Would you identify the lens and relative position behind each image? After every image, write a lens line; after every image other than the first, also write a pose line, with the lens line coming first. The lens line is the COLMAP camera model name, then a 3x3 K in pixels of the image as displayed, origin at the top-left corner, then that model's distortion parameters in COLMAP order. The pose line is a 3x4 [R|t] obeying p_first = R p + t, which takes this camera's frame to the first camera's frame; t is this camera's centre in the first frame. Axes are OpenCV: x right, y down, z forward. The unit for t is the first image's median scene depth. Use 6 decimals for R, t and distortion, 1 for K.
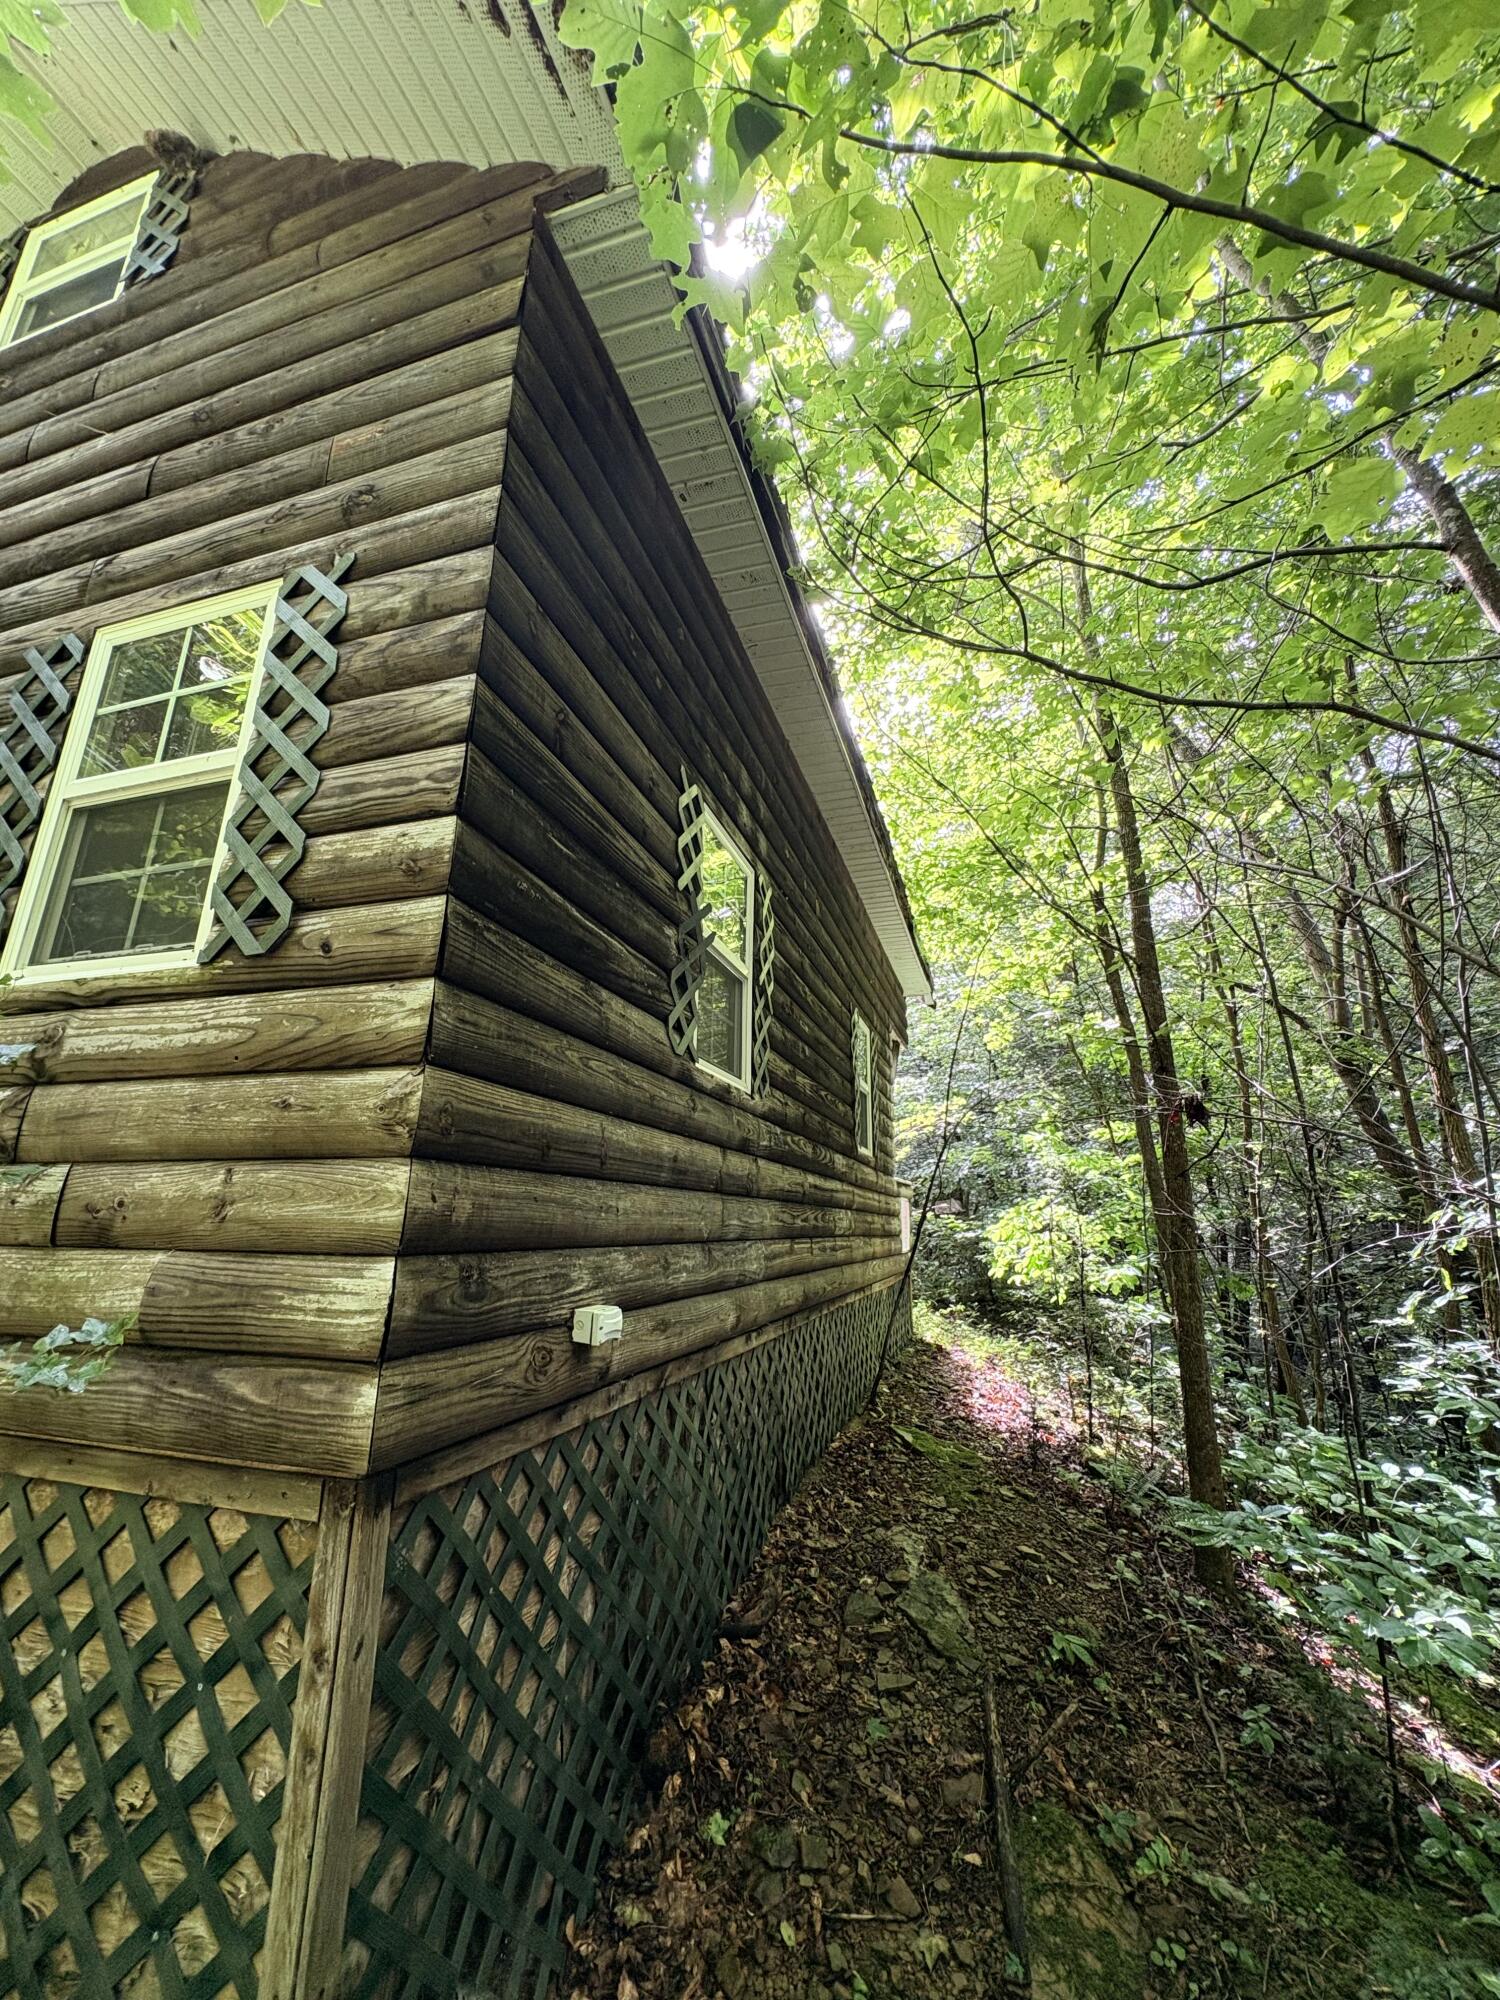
lens RADIAL K [[796.9, 0, 750.0], [0, 796.9, 1000.0], [0, 0, 1]] dist [0.000122, 0.000158]
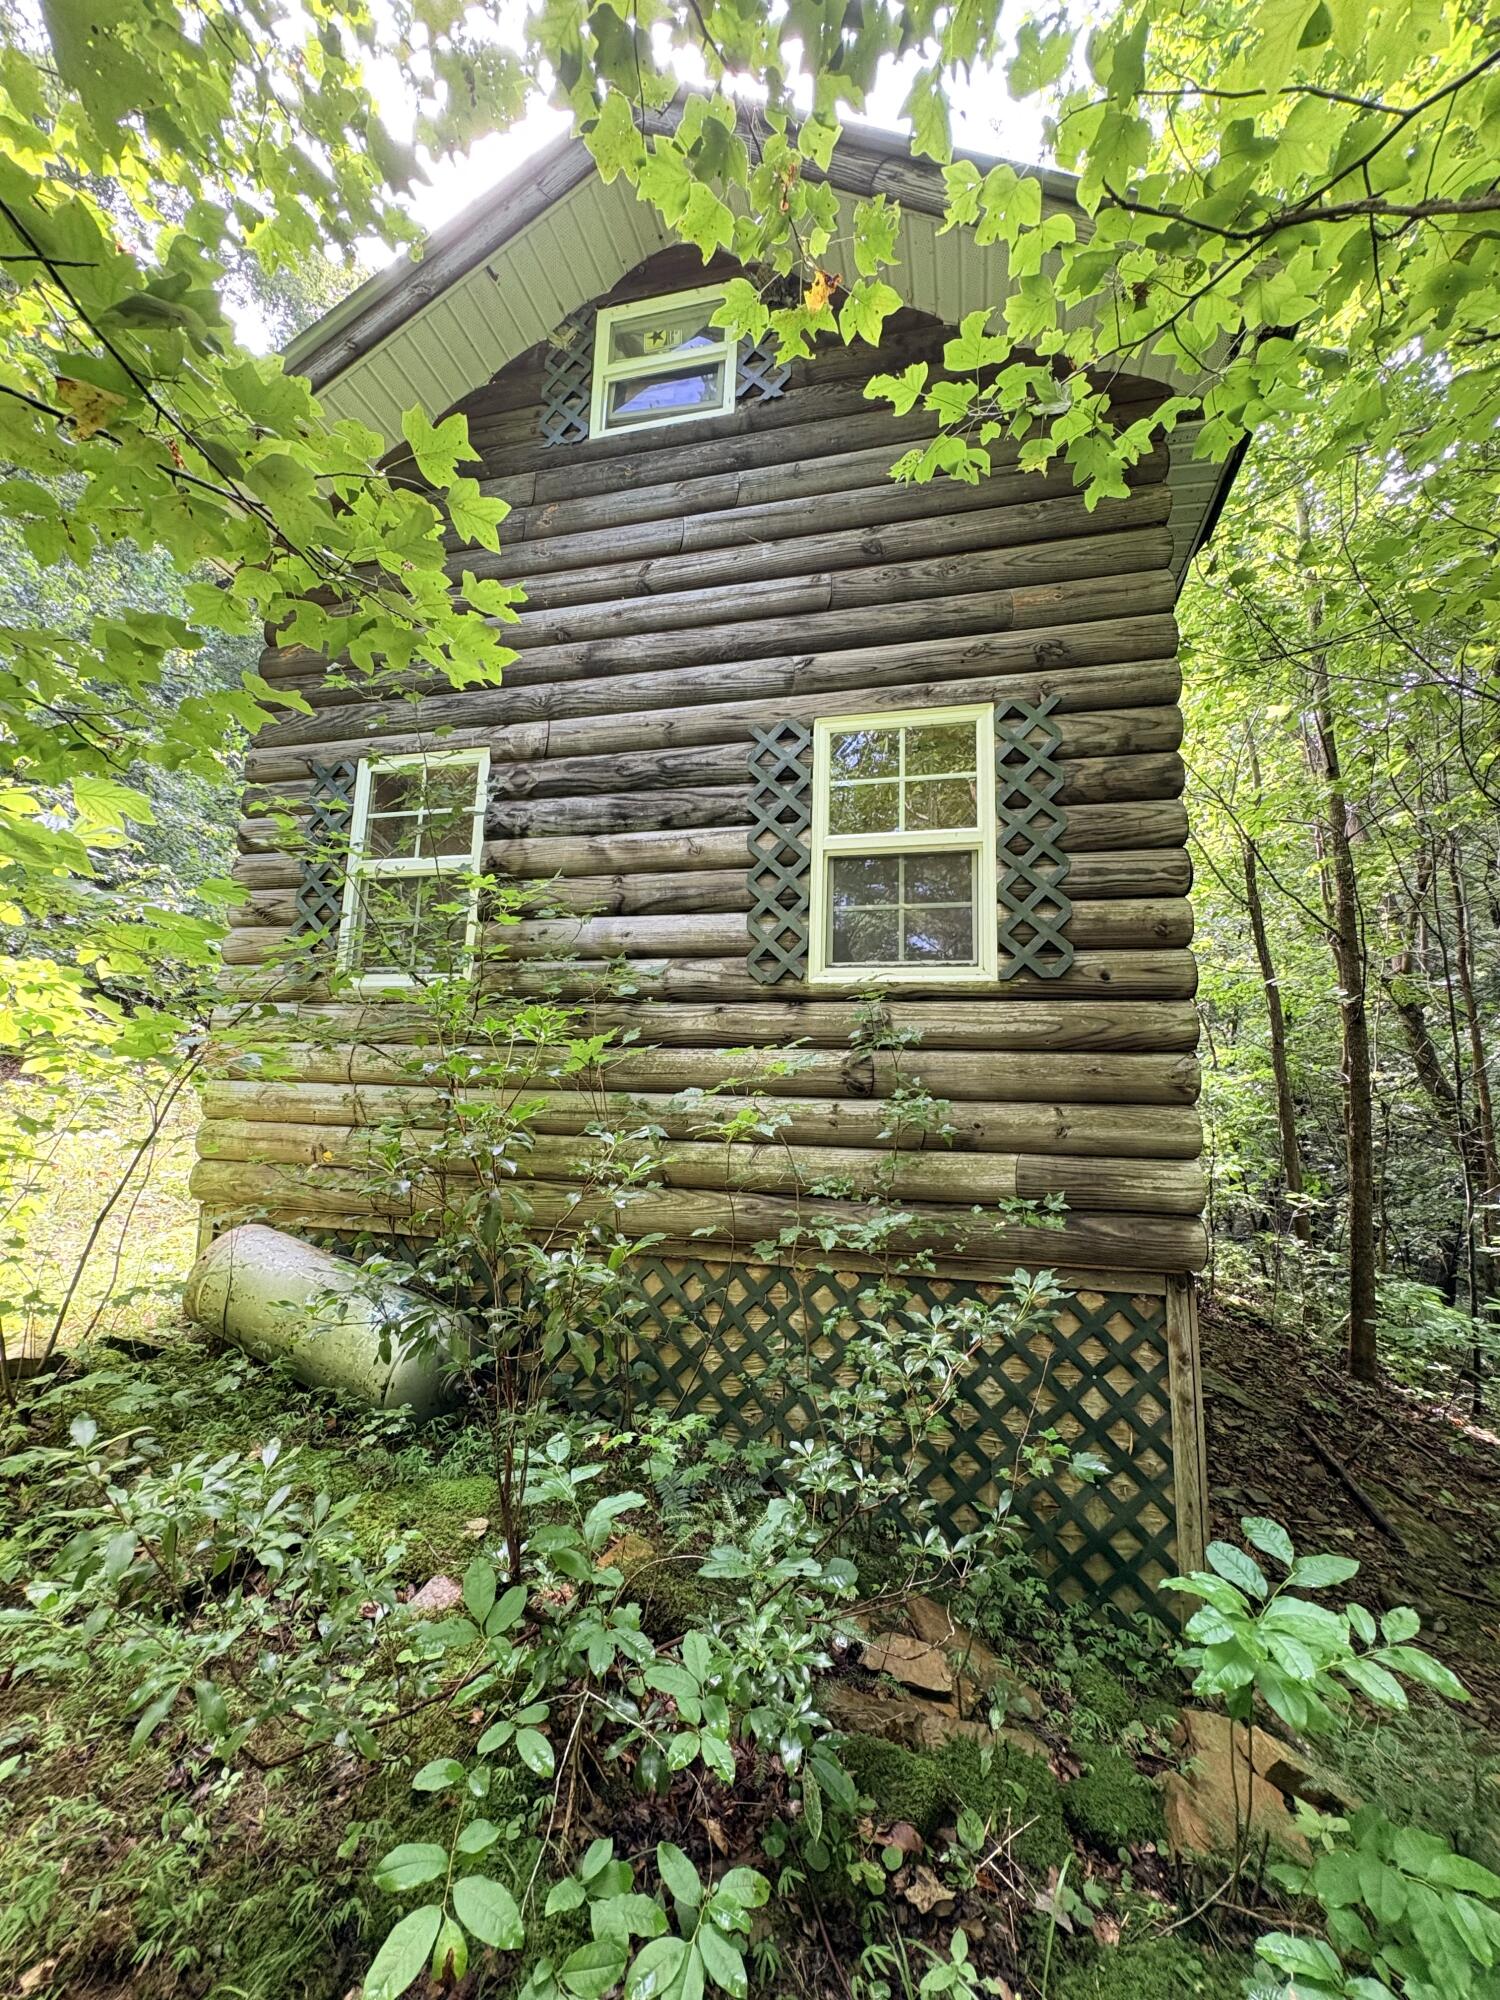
lens RADIAL K [[796.9, 0, 750.0], [0, 796.9, 1000.0], [0, 0, 1]] dist [0.000122, 0.000158]
pose [[0.998000, 0.026176, 0.057543, -1.331673], [-0.033261, 0.991493, 0.125835, -0.196653], [-0.053760, -0.127497, 0.990381, -0.586095]]
